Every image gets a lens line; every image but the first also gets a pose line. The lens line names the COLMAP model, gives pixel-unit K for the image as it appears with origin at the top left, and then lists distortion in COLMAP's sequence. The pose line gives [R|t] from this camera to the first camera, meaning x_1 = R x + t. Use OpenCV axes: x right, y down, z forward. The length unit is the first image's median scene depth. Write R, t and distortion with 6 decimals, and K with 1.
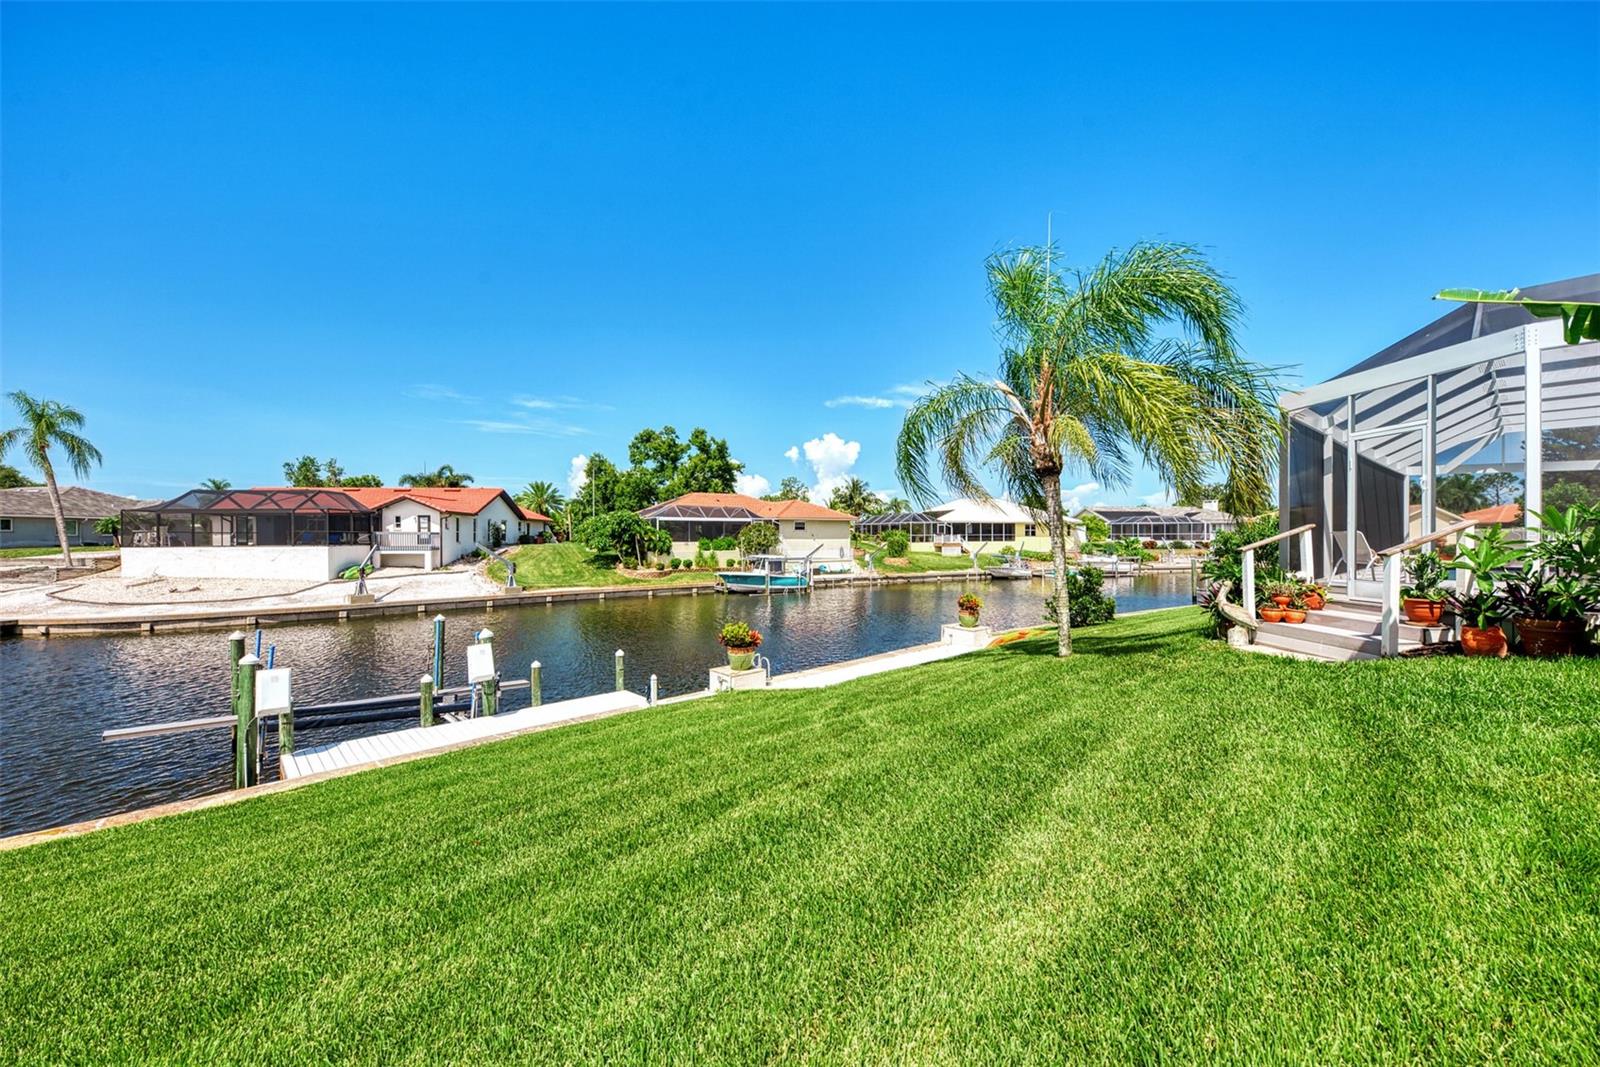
lens RADIAL K [[617.4, 0, 802.2], [0, 617.4, 540.8], [0, 0, 1]] dist [0.008271, -0.002327]
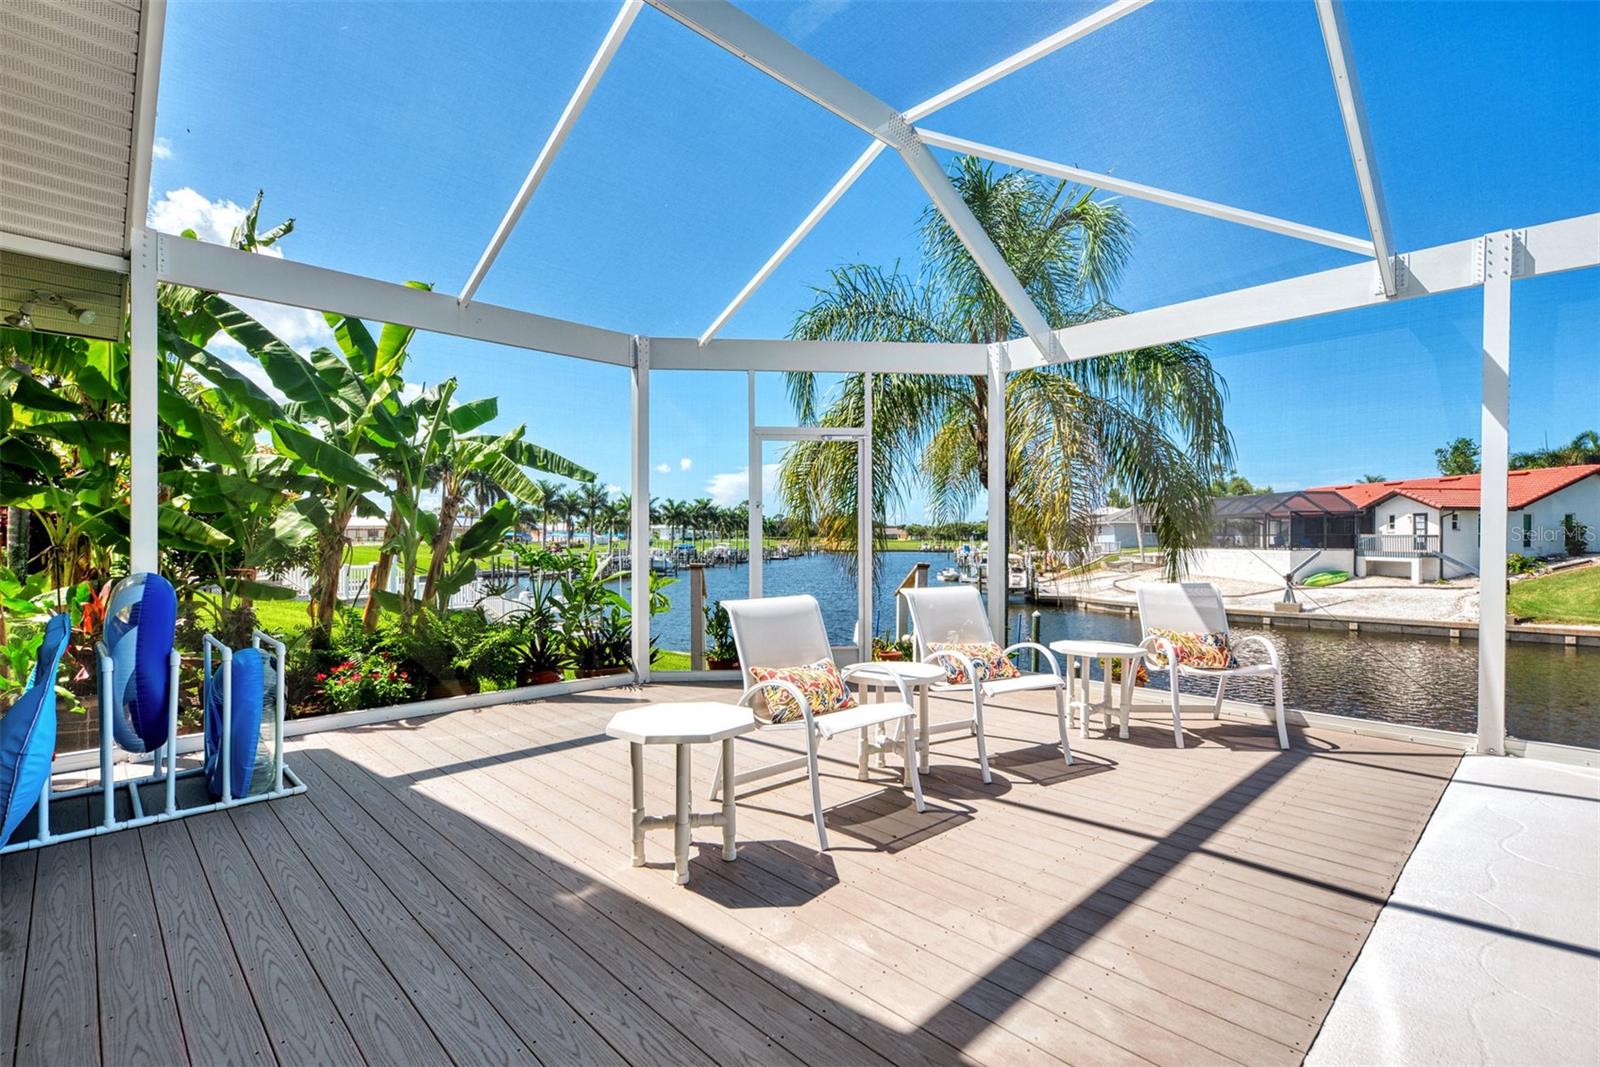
lens RADIAL K [[738.7, 0, 802.2], [0, 738.7, 545.9], [0, 0, 1]] dist [0.001008, 0.000758]
pose [[0.051161, 0.014358, -0.998587, 0.248290], [-0.003597, 0.999893, 0.014192, -0.008573], [0.998684, 0.002866, 0.051207, 0.138433]]
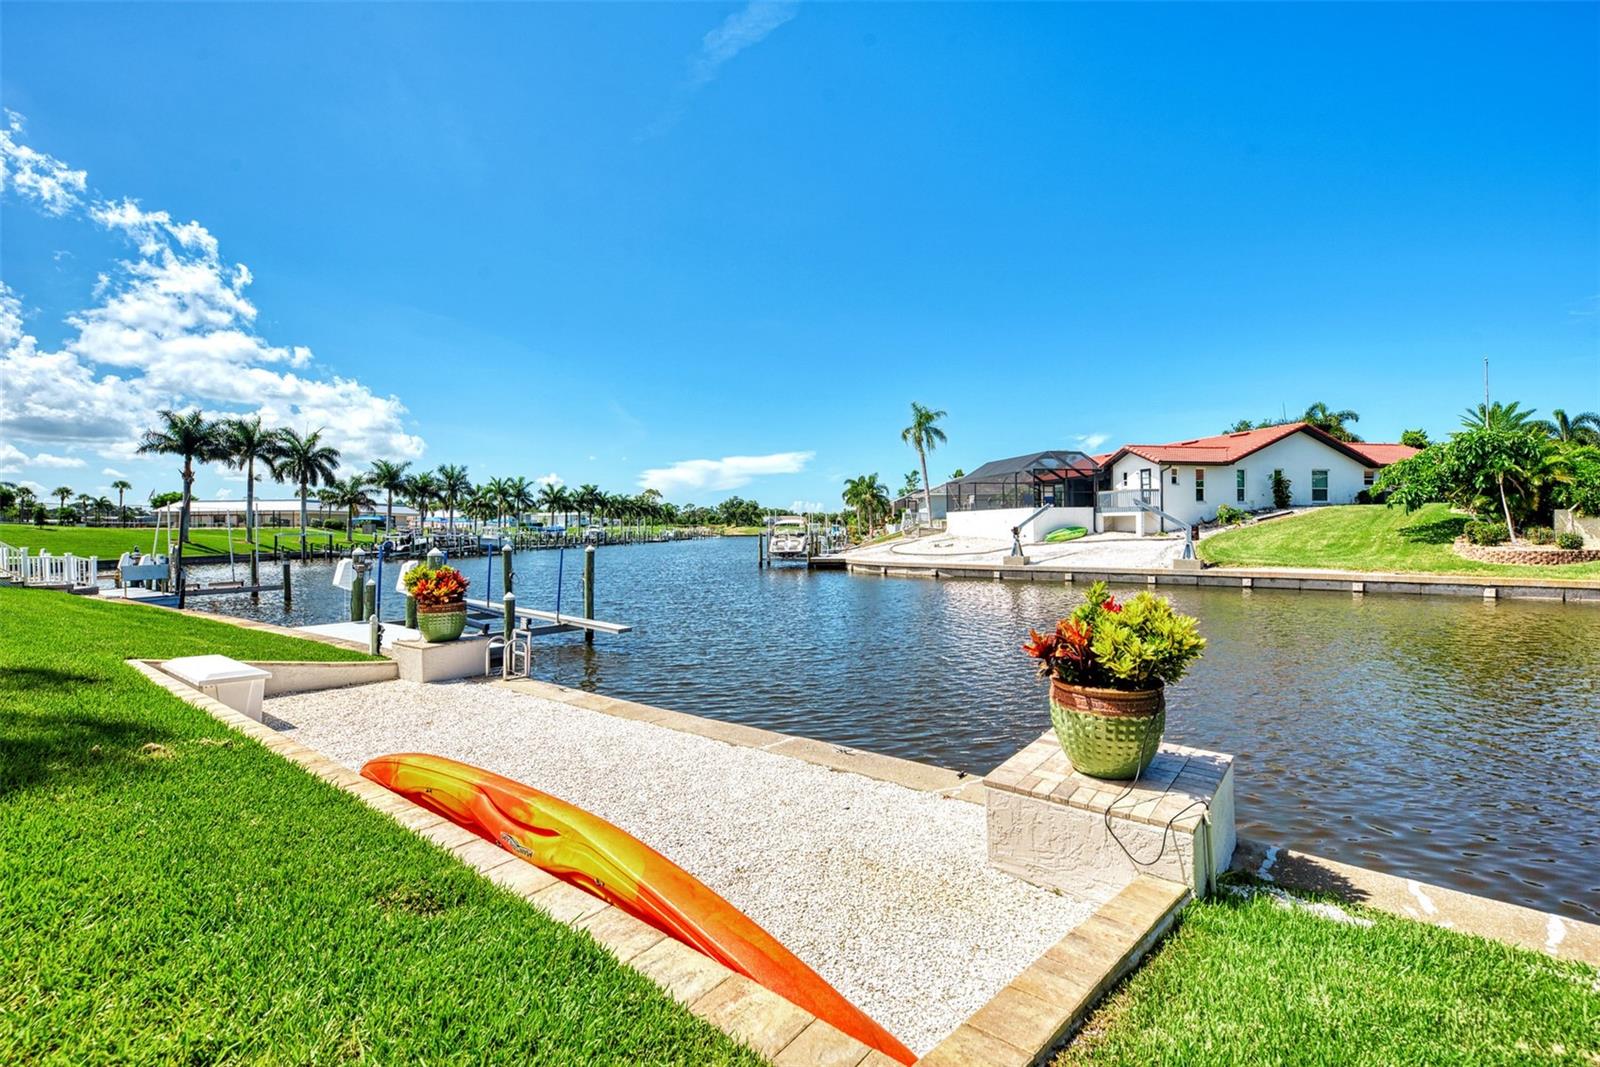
lens RADIAL K [[684.0, 0, 808.5], [0, 684.0, 529.6], [0, 0, 1]] dist [0.010965, -0.002590]
pose [[0.166342, 0.004654, -0.986057, 0.178627], [0.006999, 0.999958, 0.005900, 0.025768], [0.986043, -0.007882, 0.166302, 0.346218]]
